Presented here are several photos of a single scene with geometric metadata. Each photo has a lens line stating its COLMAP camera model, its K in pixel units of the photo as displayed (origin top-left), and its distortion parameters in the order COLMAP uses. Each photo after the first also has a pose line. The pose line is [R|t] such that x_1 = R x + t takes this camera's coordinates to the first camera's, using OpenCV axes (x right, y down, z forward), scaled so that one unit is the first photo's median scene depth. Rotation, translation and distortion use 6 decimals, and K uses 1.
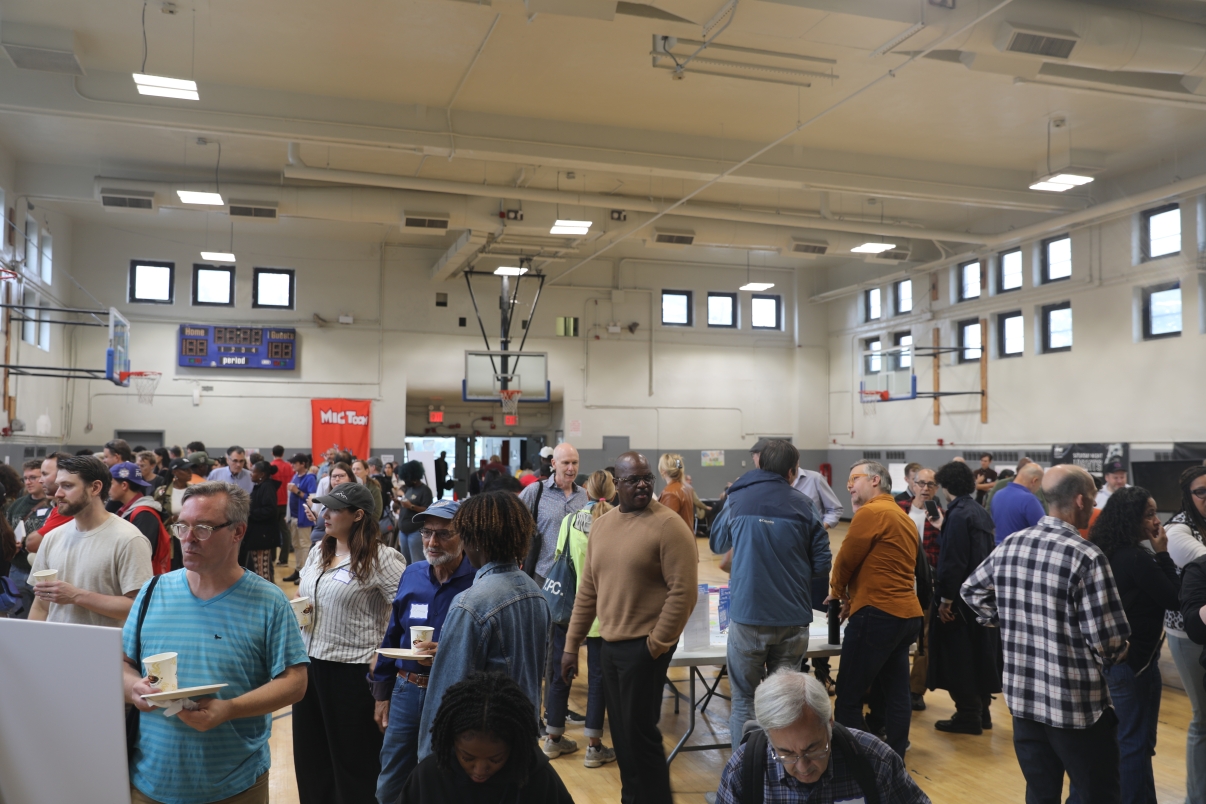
lens RADIAL K [[1109.0, 0, 604.9], [0, 1109.0, 401.0], [0, 0, 1]] dist [0.022886, 0.053840]
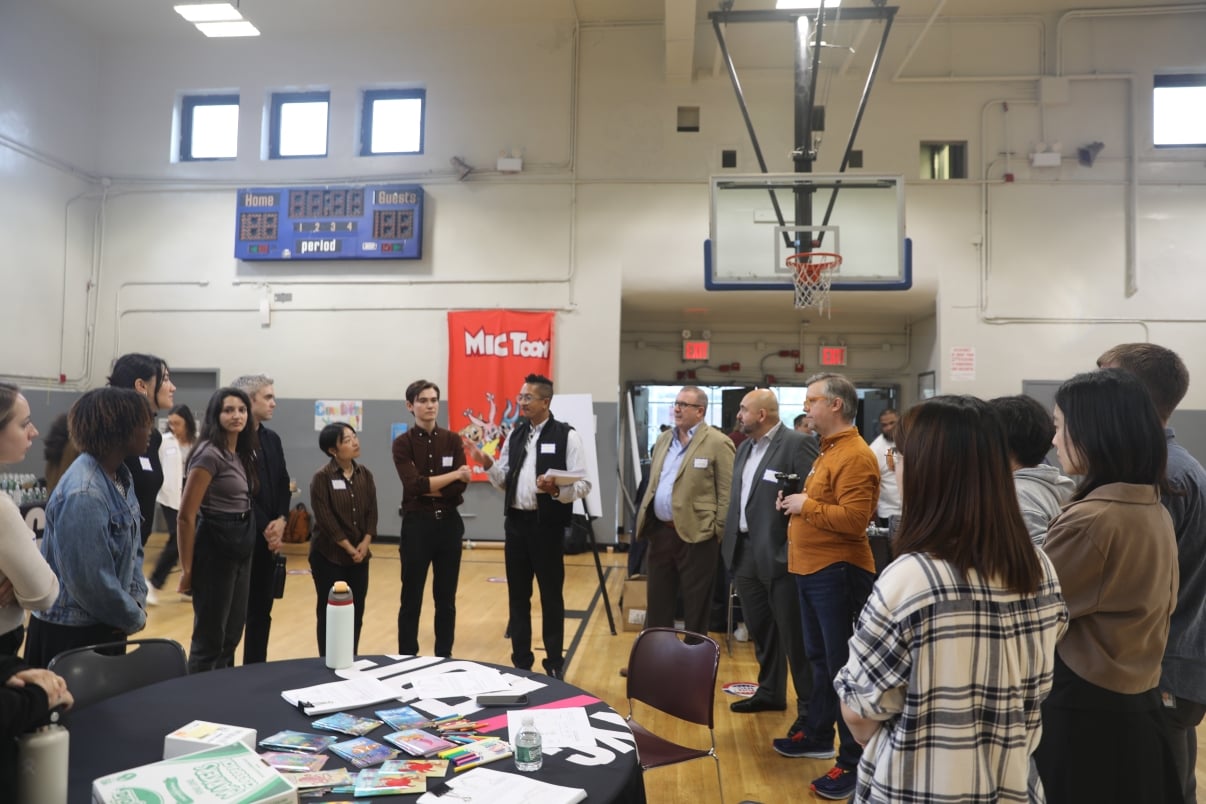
lens RADIAL K [[784.8, 0, 601.9], [0, 784.8, 398.7], [0, 0, 1]] dist [-0.033842, 0.007194]
pose [[0.917245, -0.007801, -0.398247, -0.039310], [0.008910, 0.999960, 0.000932, 0.041631], [0.398223, -0.004403, 0.917278, 0.666275]]
